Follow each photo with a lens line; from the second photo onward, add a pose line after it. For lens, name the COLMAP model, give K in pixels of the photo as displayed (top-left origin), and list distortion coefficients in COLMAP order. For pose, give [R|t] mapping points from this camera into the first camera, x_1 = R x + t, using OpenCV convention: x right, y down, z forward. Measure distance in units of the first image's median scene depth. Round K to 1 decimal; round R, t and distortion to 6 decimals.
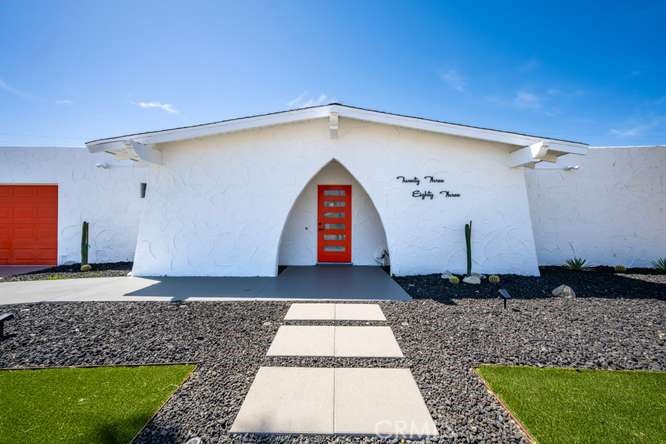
lens RADIAL K [[269.1, 0, 335.5], [0, 269.1, 225.9], [0, 0, 1]] dist [0.019246, 0.000195]
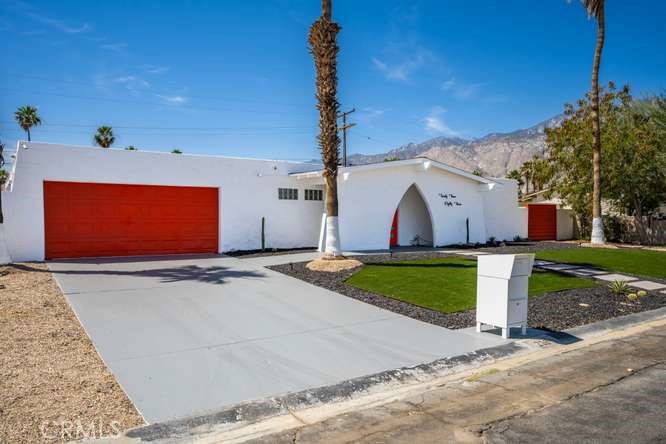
lens RADIAL K [[499.4, 0, 333.9], [0, 499.4, 241.2], [0, 0, 1]] dist [-0.023157, 0.001952]
pose [[0.815846, -0.027738, 0.577603, -2.352644], [0.002215, 0.998991, 0.044845, -0.011217], [-0.578265, -0.035307, 0.815085, -1.401766]]
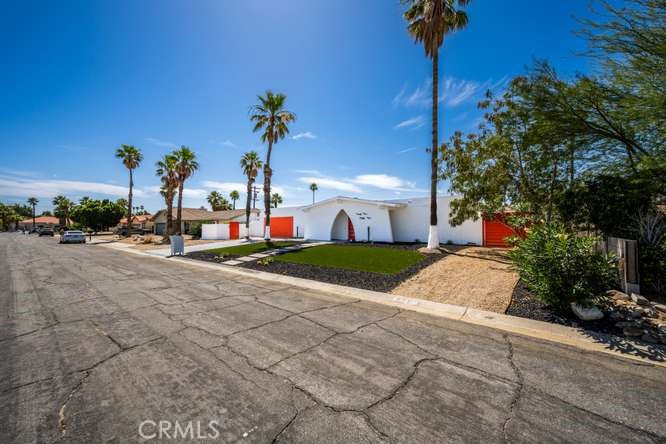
lens RADIAL K [[262.5, 0, 334.5], [0, 262.5, 215.9], [0, 0, 1]] dist [0.027572, 0.000129]
pose [[0.778235, -0.028894, -0.627308, 2.139410], [0.000593, 0.998974, -0.045277, 0.007542], [0.627973, 0.034864, 0.777454, -1.833430]]
